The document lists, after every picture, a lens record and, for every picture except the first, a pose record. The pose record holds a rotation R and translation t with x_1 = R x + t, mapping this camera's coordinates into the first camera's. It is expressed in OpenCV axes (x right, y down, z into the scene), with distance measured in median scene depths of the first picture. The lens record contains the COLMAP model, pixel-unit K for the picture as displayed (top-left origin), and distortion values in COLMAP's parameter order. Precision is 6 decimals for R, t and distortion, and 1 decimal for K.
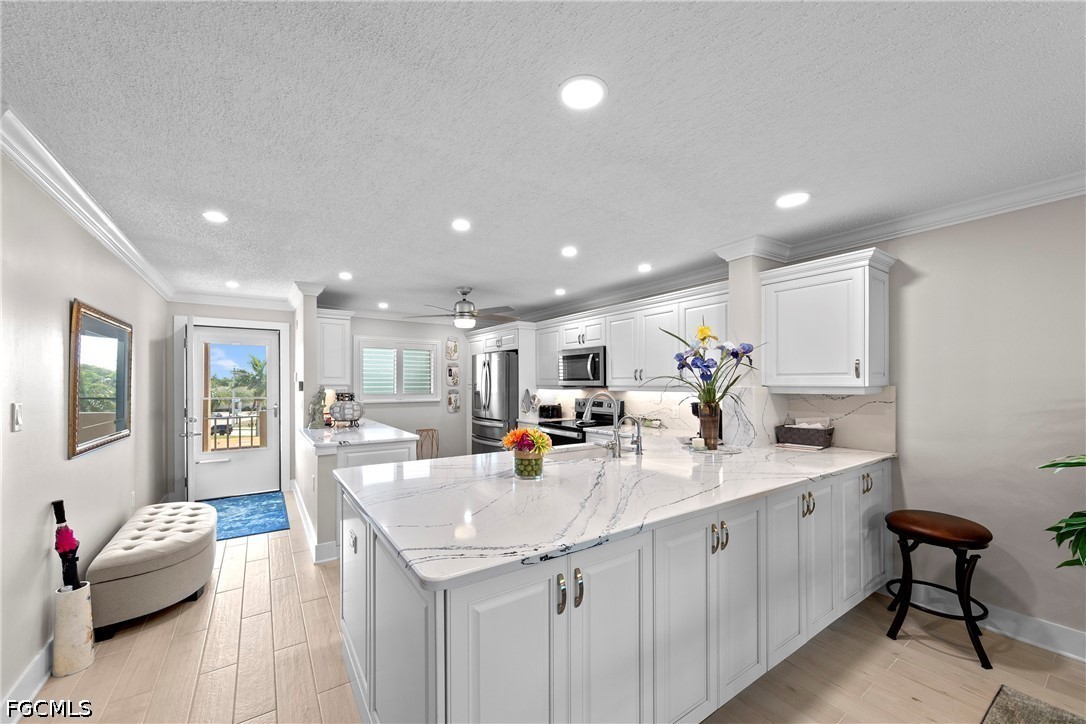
lens RADIAL K [[414.6, 0, 538.1], [0, 414.6, 383.6], [0, 0, 1]] dist [-0.000151, -0.000096]
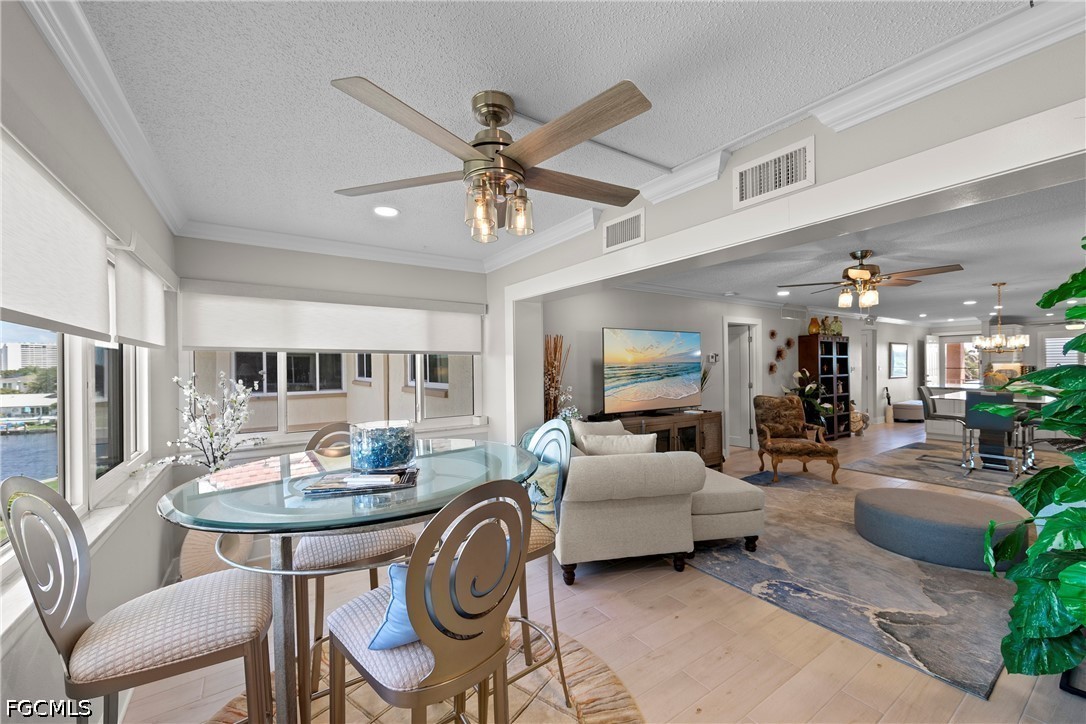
lens RADIAL K [[424.2, 0, 539.5], [0, 424.2, 367.1], [0, 0, 1]] dist [-0.000119, -0.000172]
pose [[-0.004416, 0.002734, -0.999987, 1.536938], [0.009104, 0.999955, 0.002694, 0.004410], [0.999949, -0.009092, -0.004440, -1.219671]]
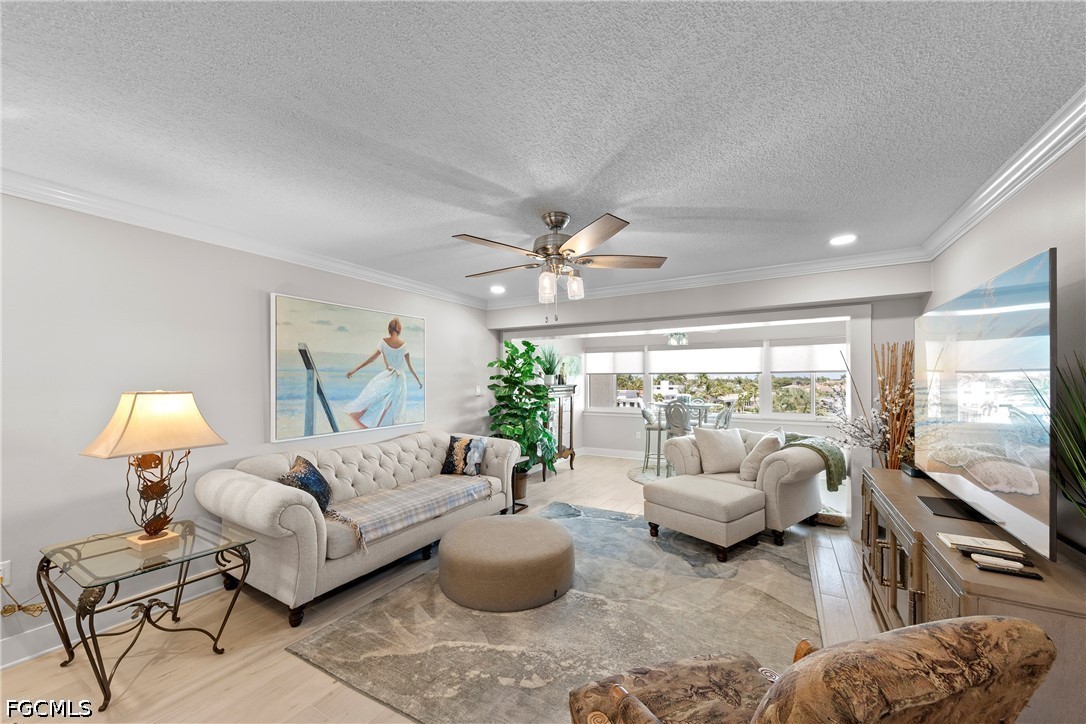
lens RADIAL K [[411.6, 0, 538.3], [0, 411.6, 380.0], [0, 0, 1]] dist [0.001391, -0.000016]
pose [[-0.425952, 0.006305, 0.904724, 0.288845], [0.006373, 0.999972, -0.003968, -0.000253], [-0.904723, 0.004075, -0.425980, -0.383875]]
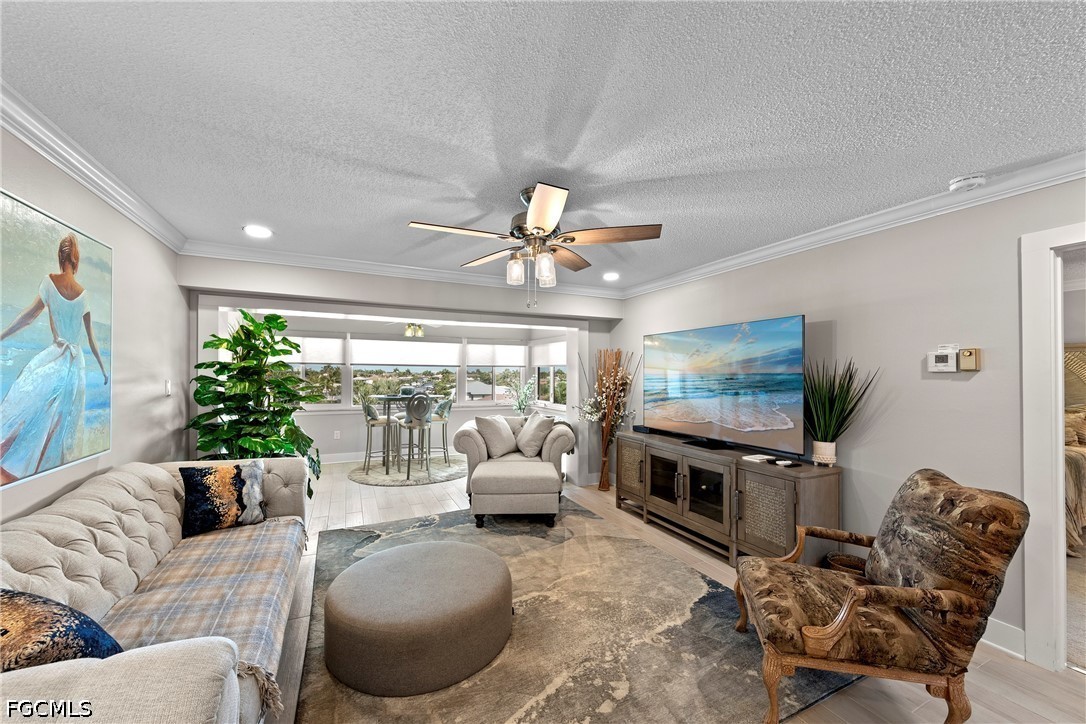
lens RADIAL K [[408.6, 0, 538.2], [0, 408.6, 371.1], [0, 0, 1]] dist [0.001534, 0.000120]
pose [[-0.988195, -0.001290, 0.153197, 0.666653], [-0.001950, 0.999989, -0.004159, -0.000884], [-0.153190, -0.004409, -0.988187, -0.164570]]
